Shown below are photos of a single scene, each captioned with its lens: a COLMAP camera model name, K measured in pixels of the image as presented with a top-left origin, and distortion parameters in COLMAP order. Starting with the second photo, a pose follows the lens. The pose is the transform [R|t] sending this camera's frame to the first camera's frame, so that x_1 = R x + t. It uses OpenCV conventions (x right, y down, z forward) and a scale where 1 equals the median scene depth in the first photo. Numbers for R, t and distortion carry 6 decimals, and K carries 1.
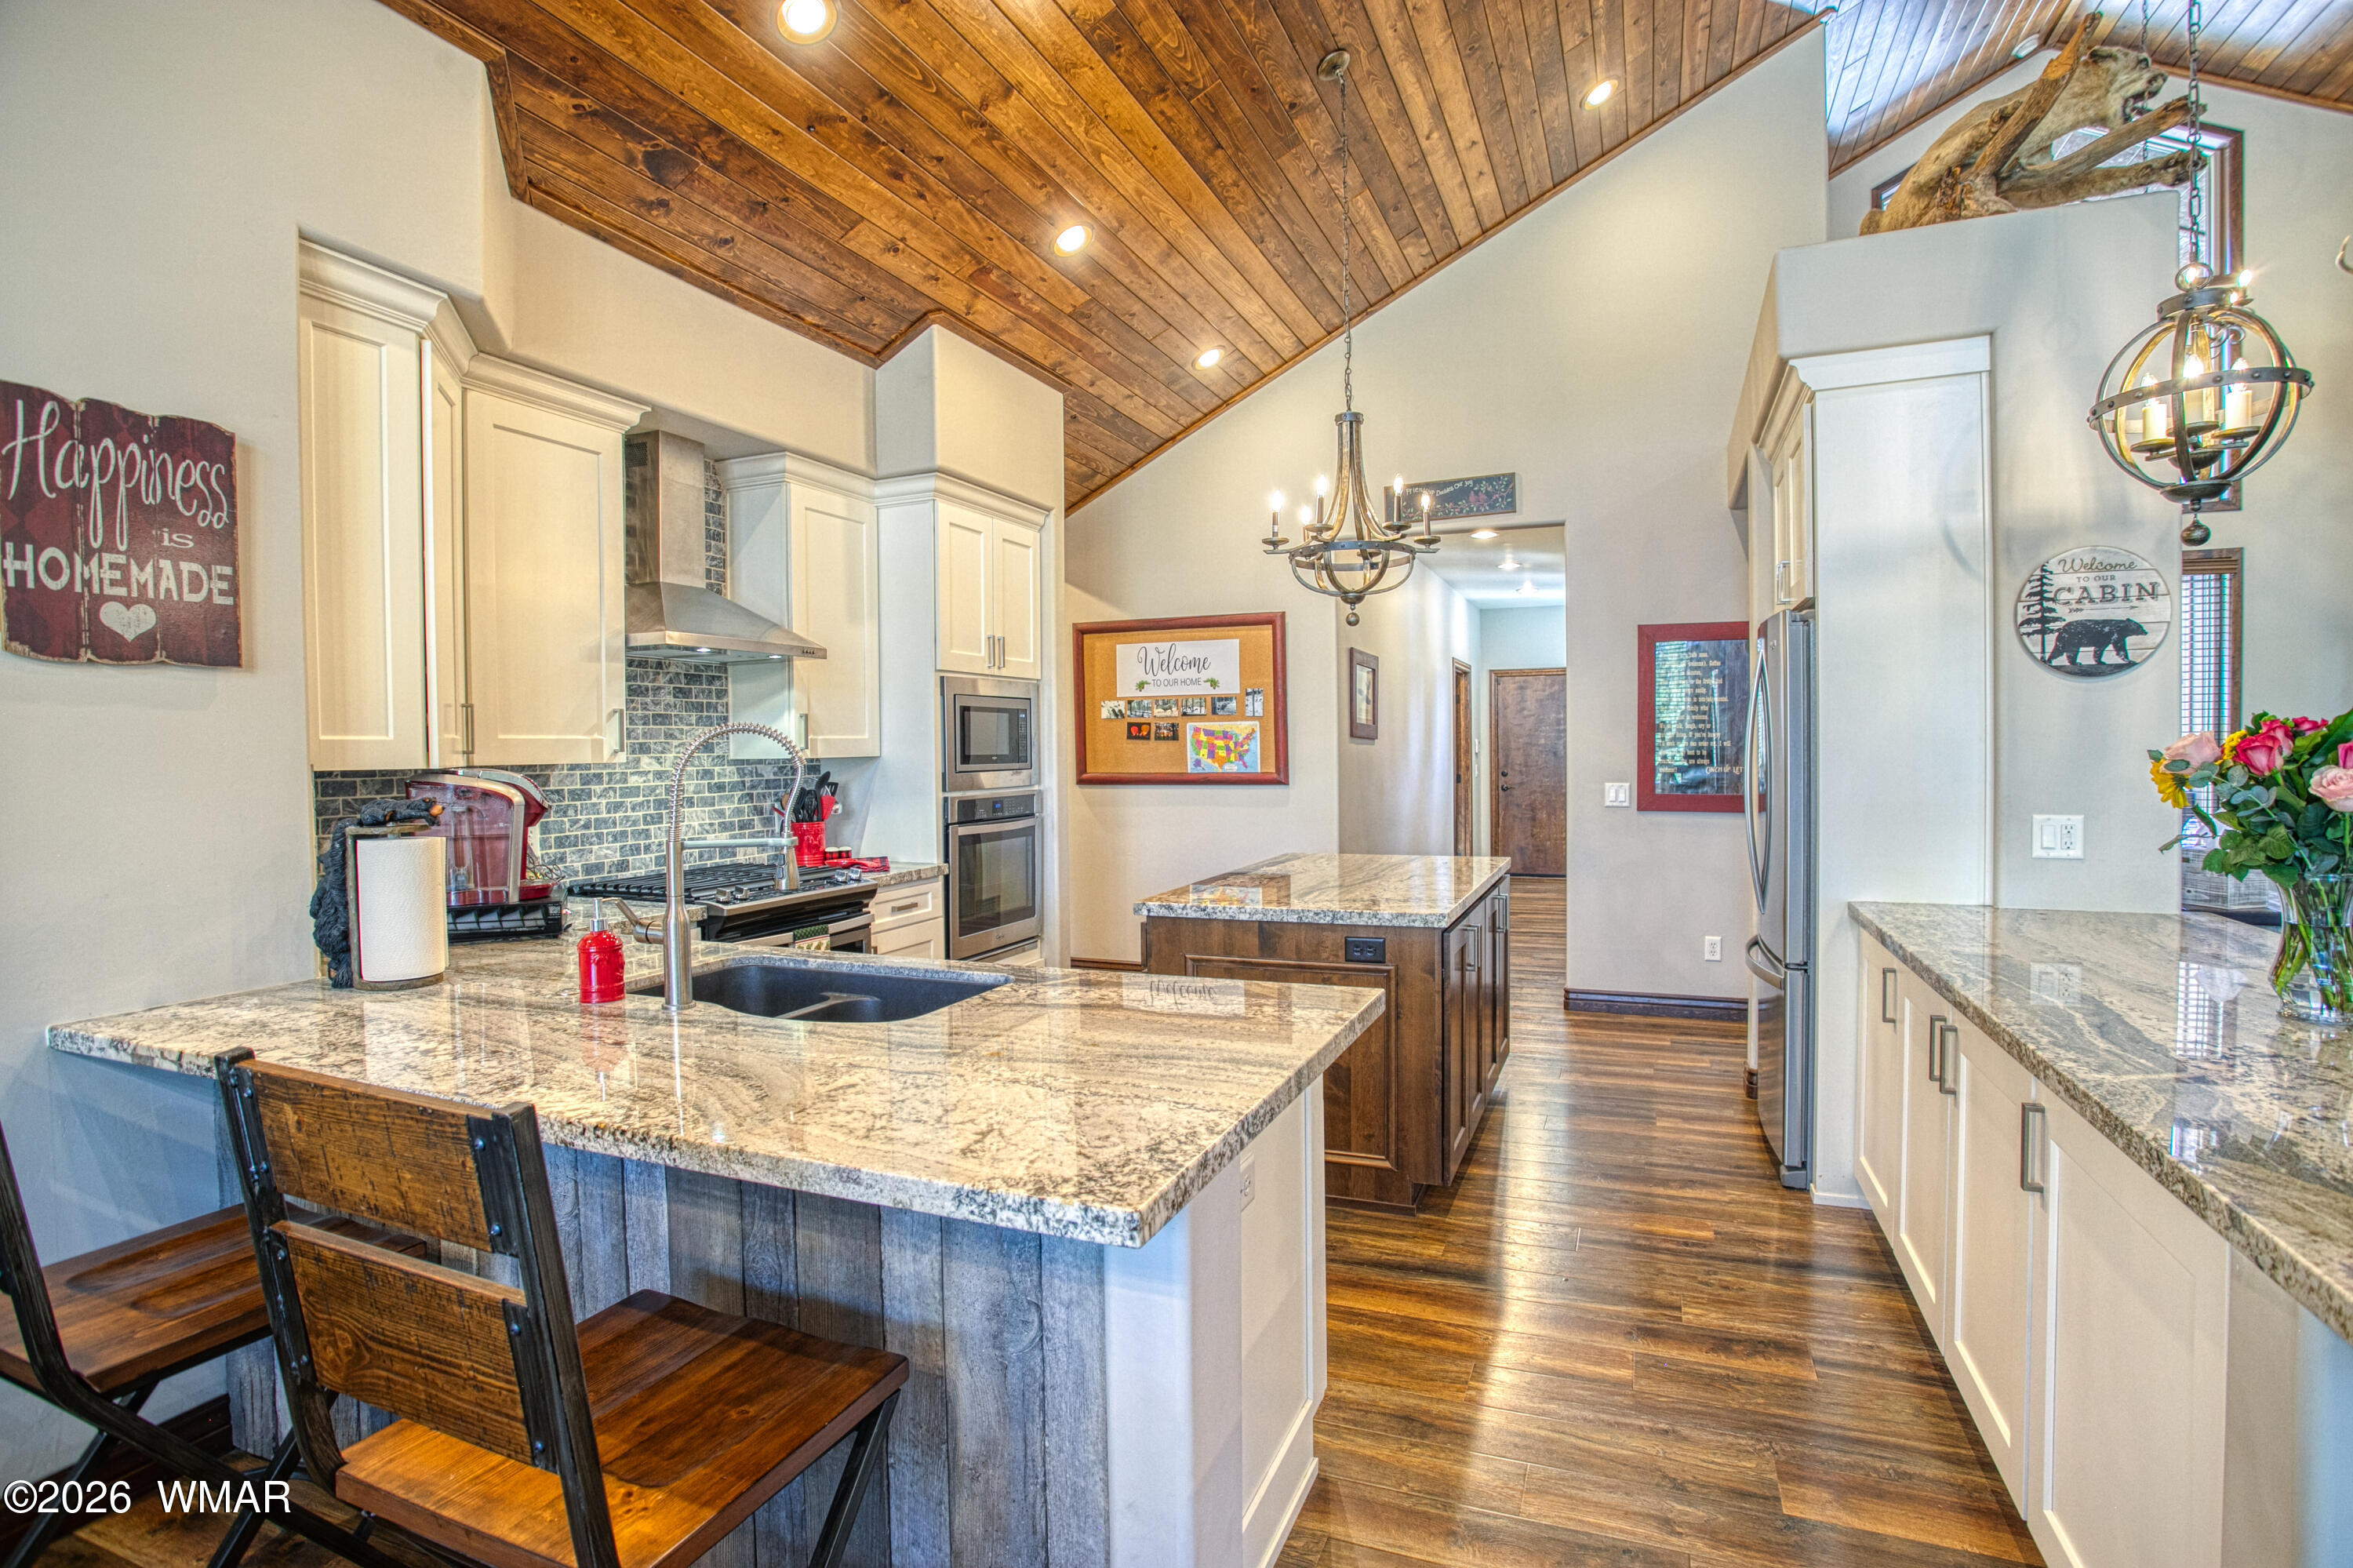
lens RADIAL K [[1137.6, 0, 1176.5], [0, 1137.6, 784.0], [0, 0, 1]] dist [-0.063455, 0.012956]
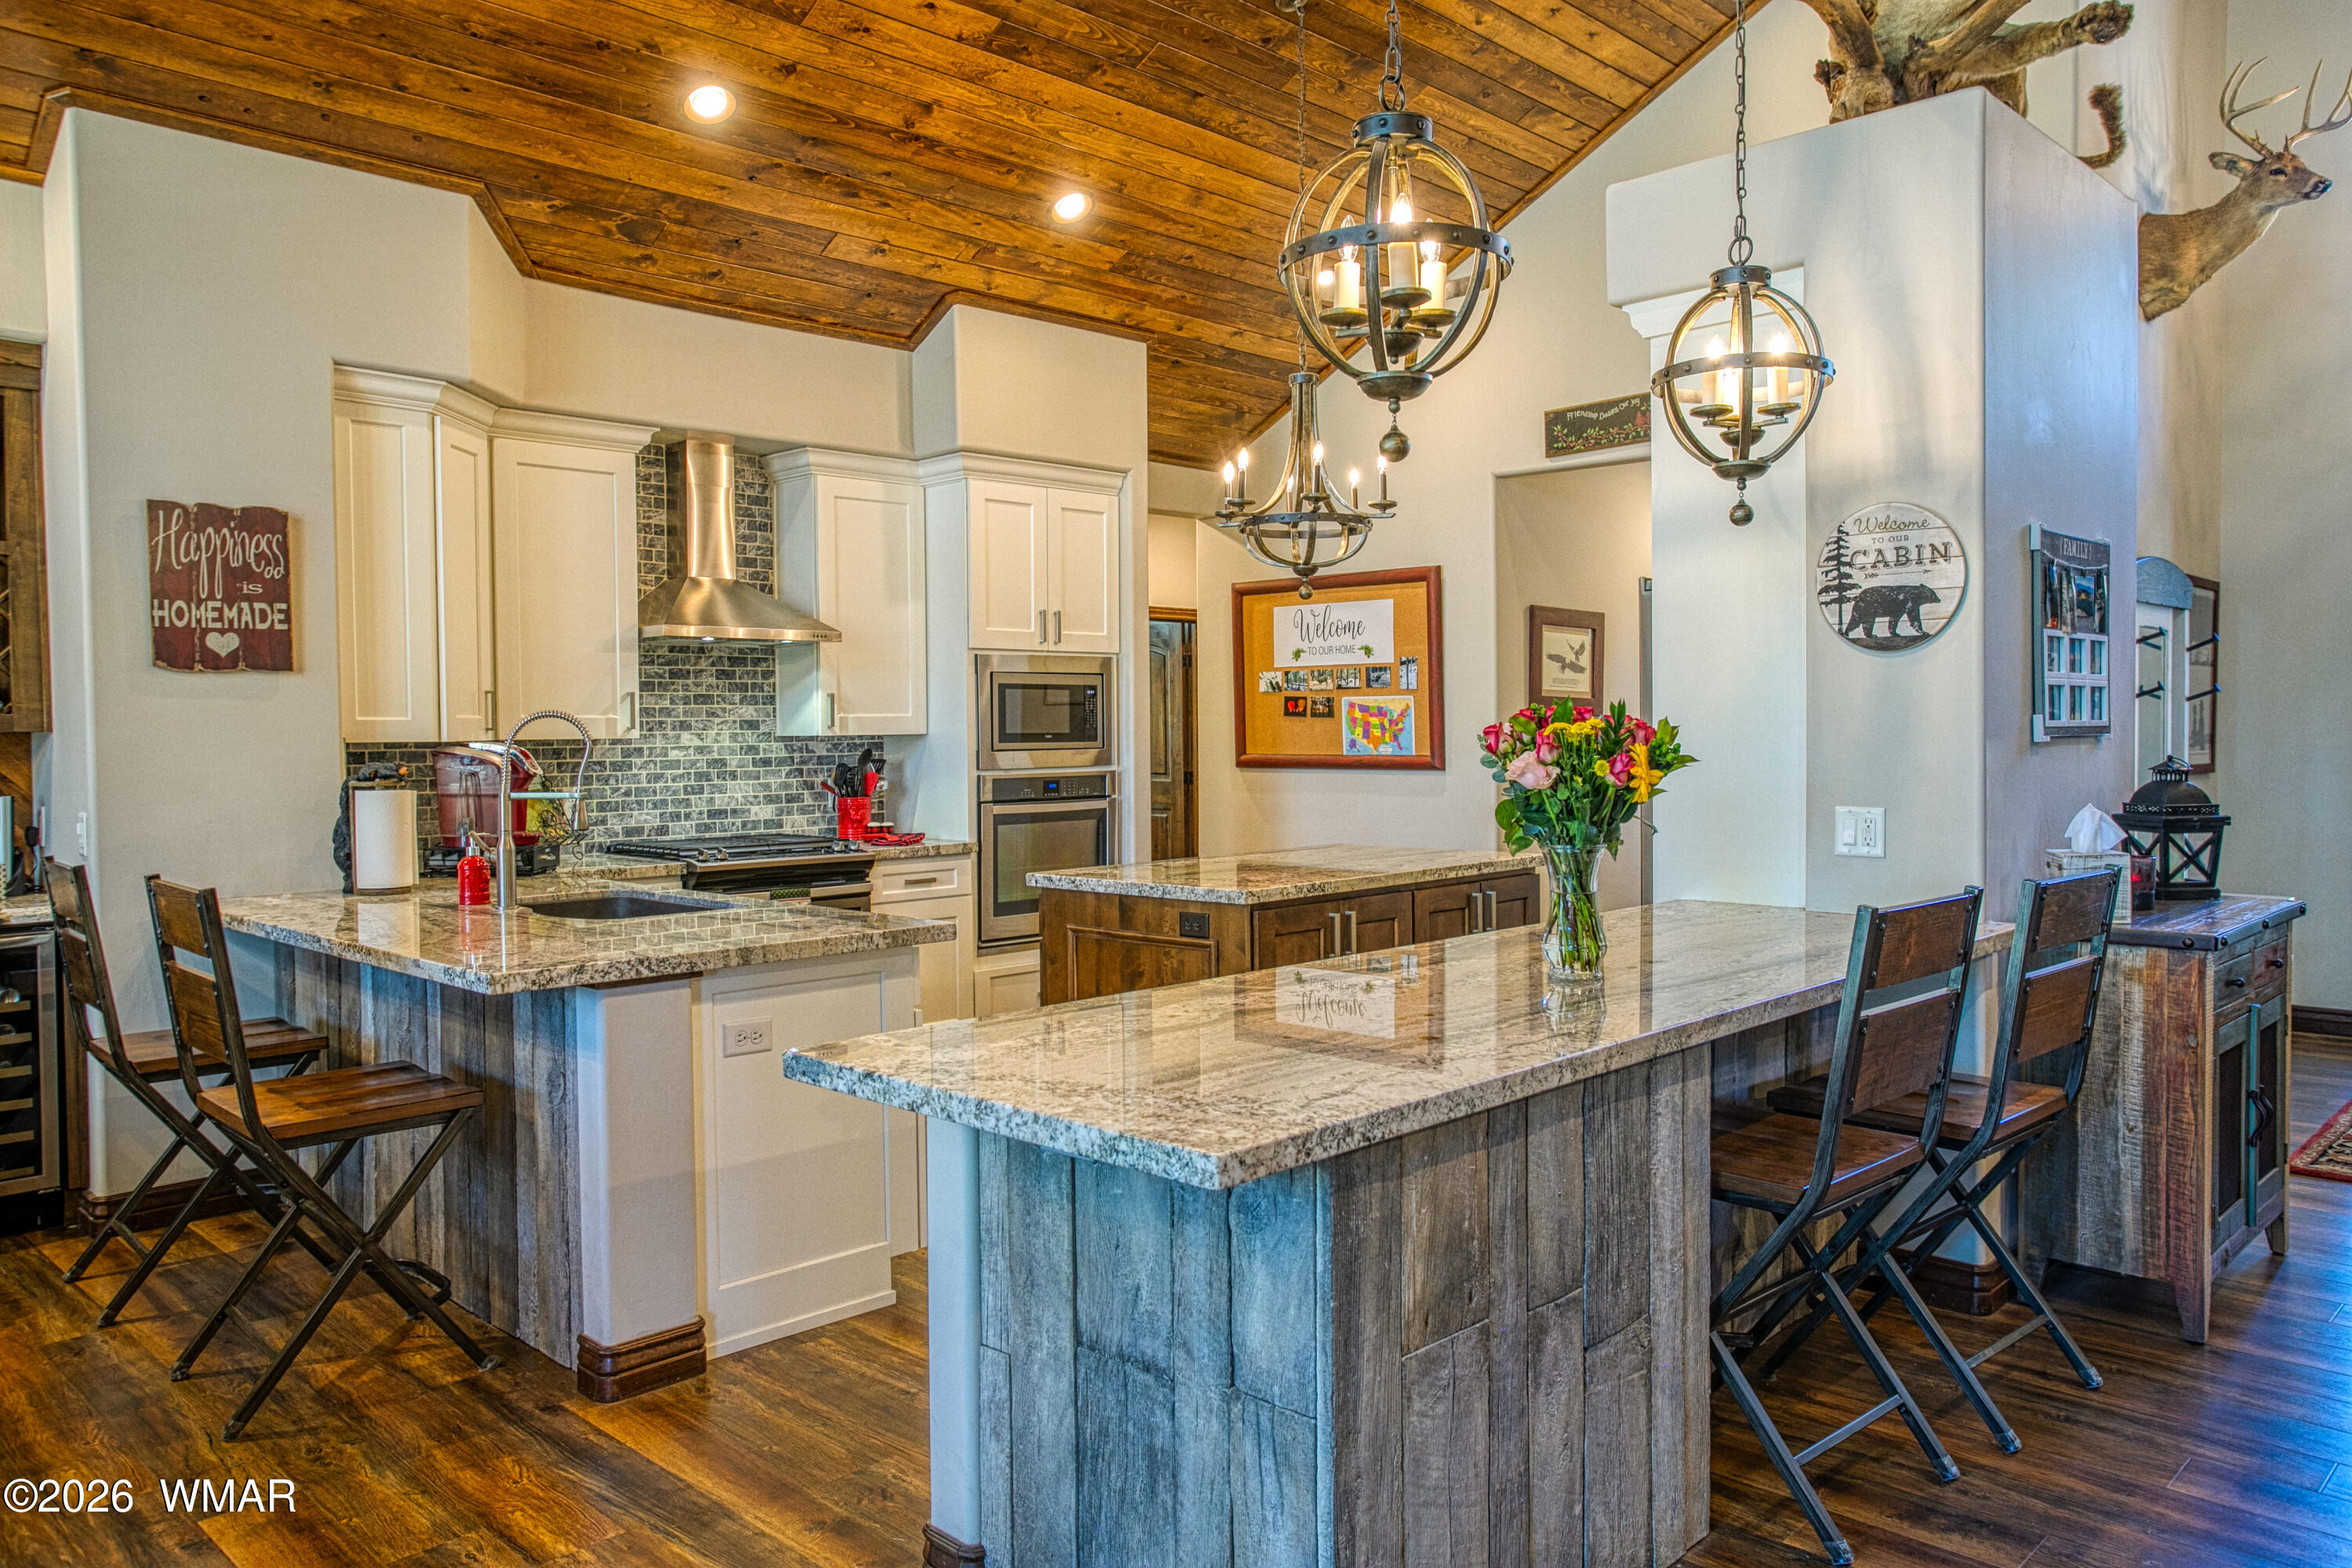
lens RADIAL K [[1638.9, 0, 1176.0], [0, 1638.9, 784.0], [0, 0, 1]] dist [0.002667, -0.082785]
pose [[0.925798, 0.016979, -0.377638, 0.603768], [-0.014565, 0.999851, 0.009249, 0.003905], [0.377739, -0.003063, 0.925907, -0.325772]]
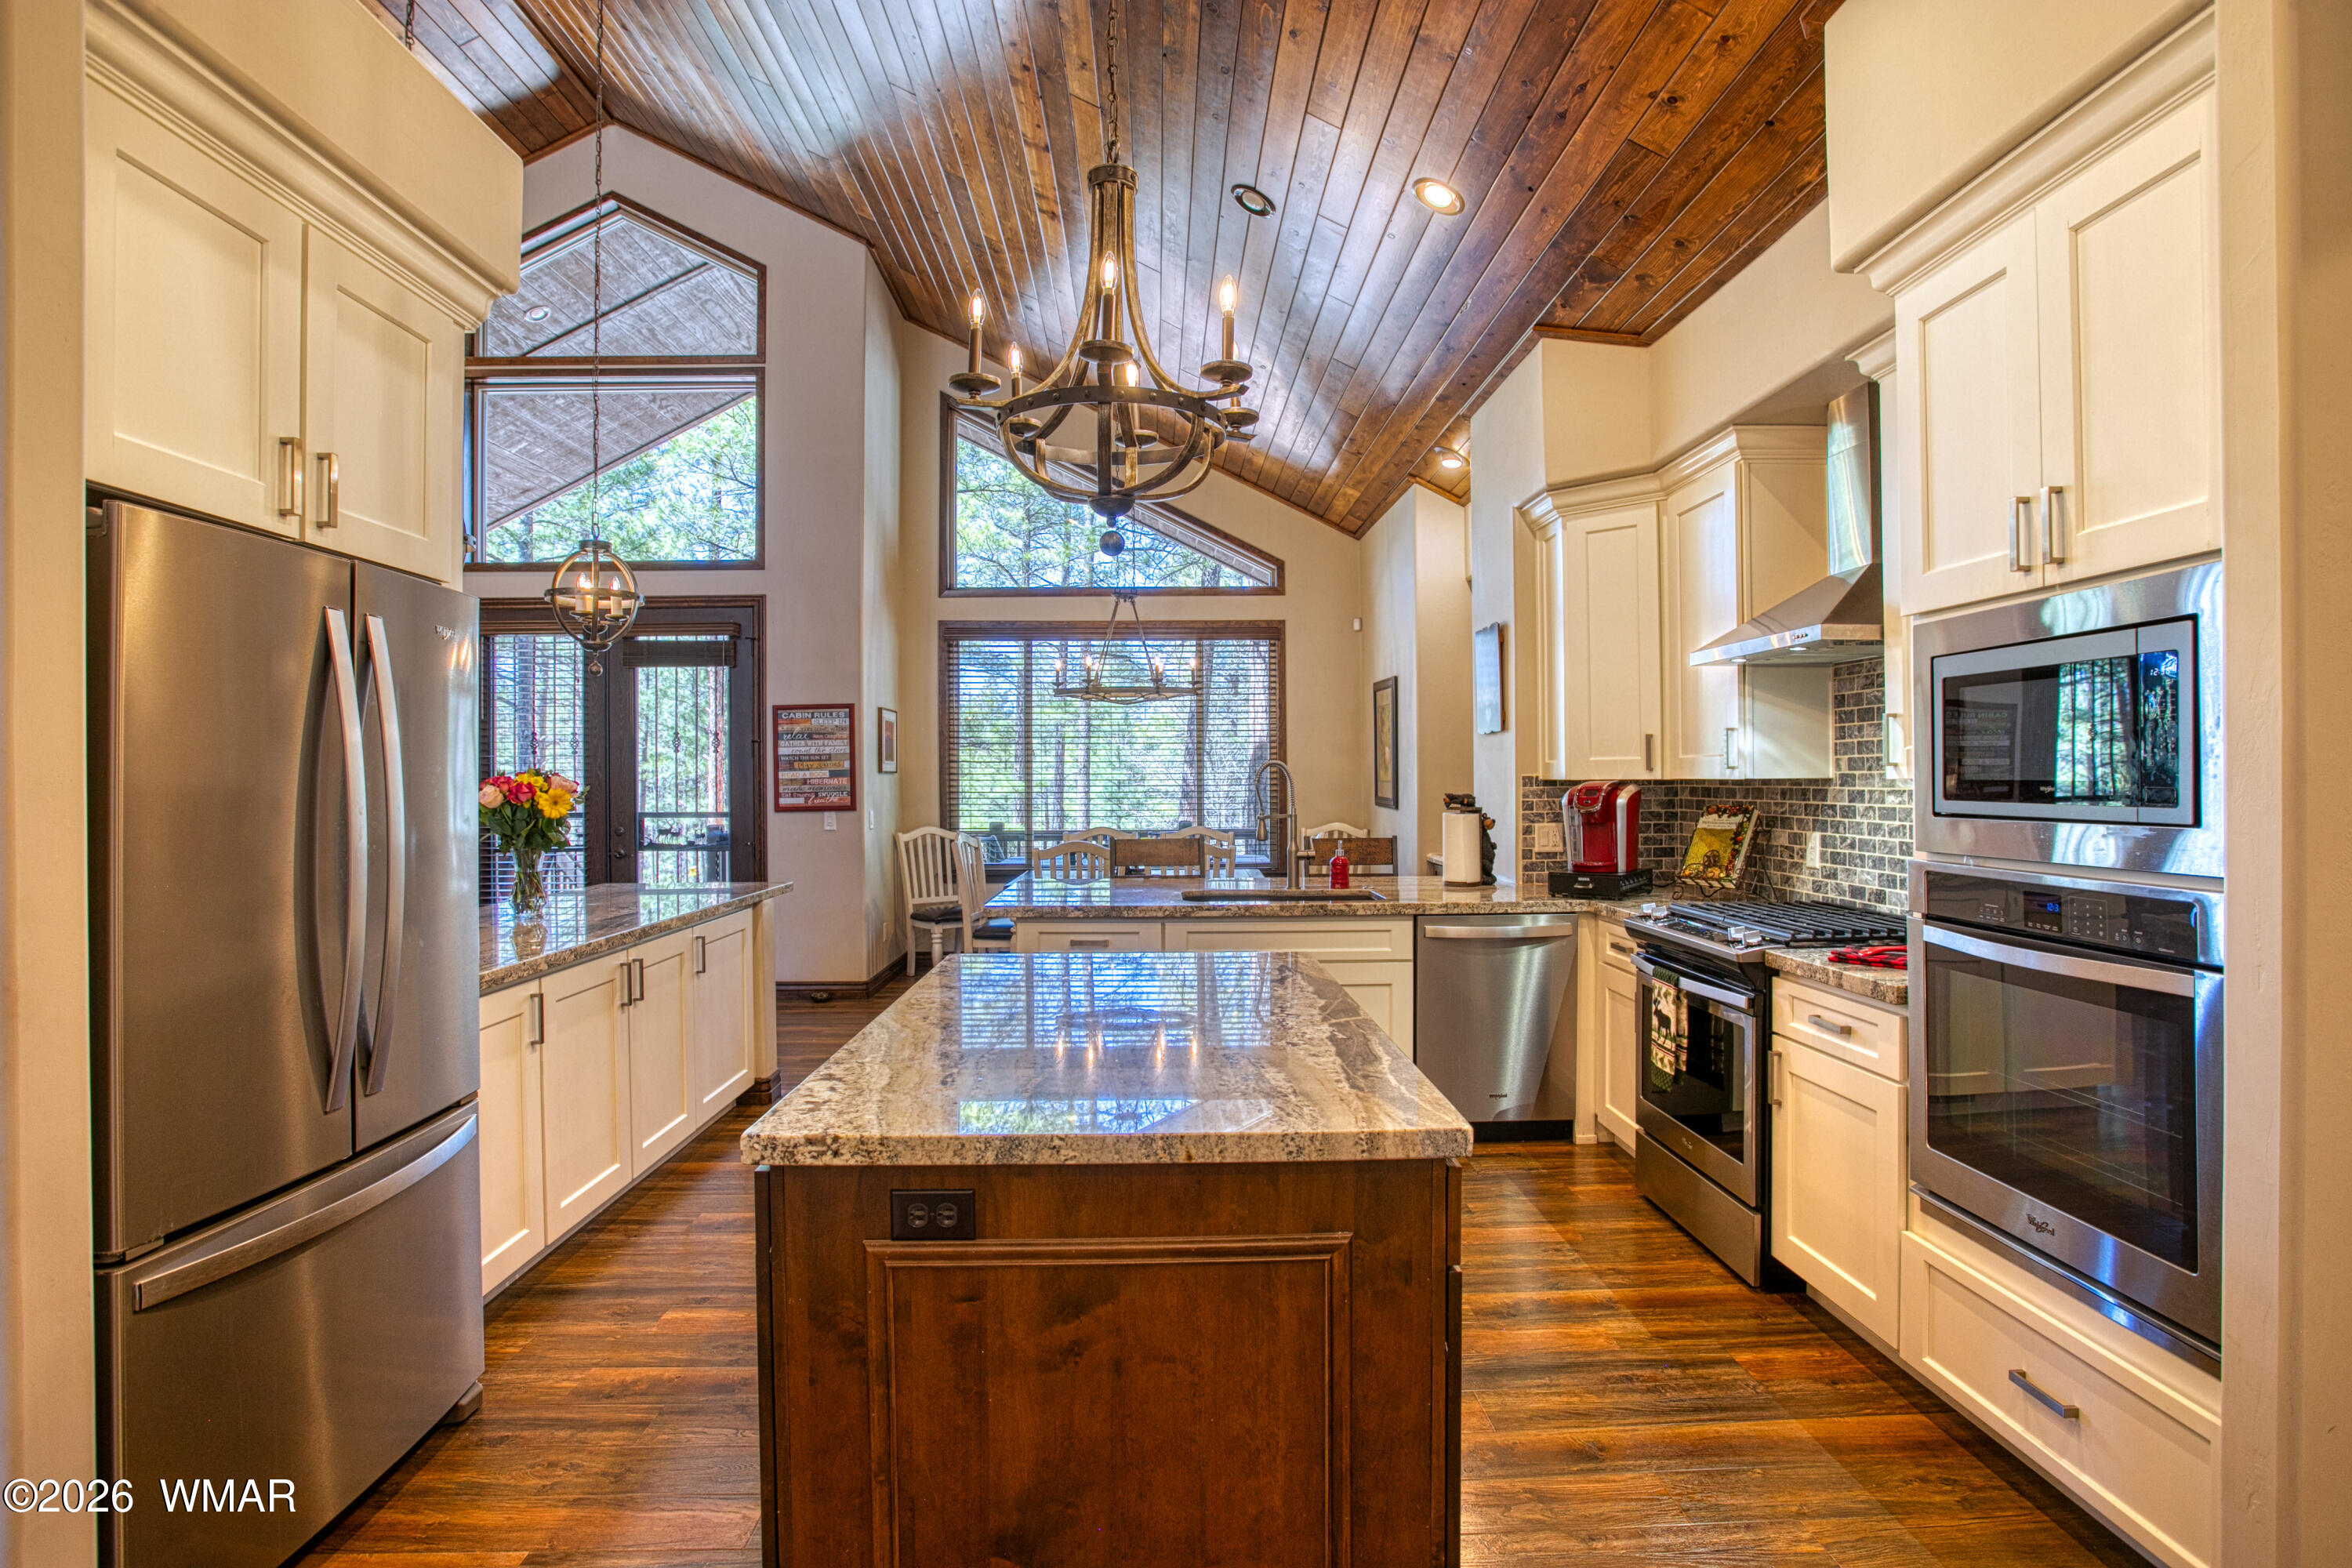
lens RADIAL K [[1122.7, 0, 1176.0], [0, 1122.7, 784.0], [0, 0, 1]] dist [-0.000602, -0.000073]
pose [[-0.914012, 0.019649, -0.405212, 0.368670], [0.003699, 0.999188, 0.040108, -0.053144], [0.405671, 0.035161, -0.913343, 1.586672]]
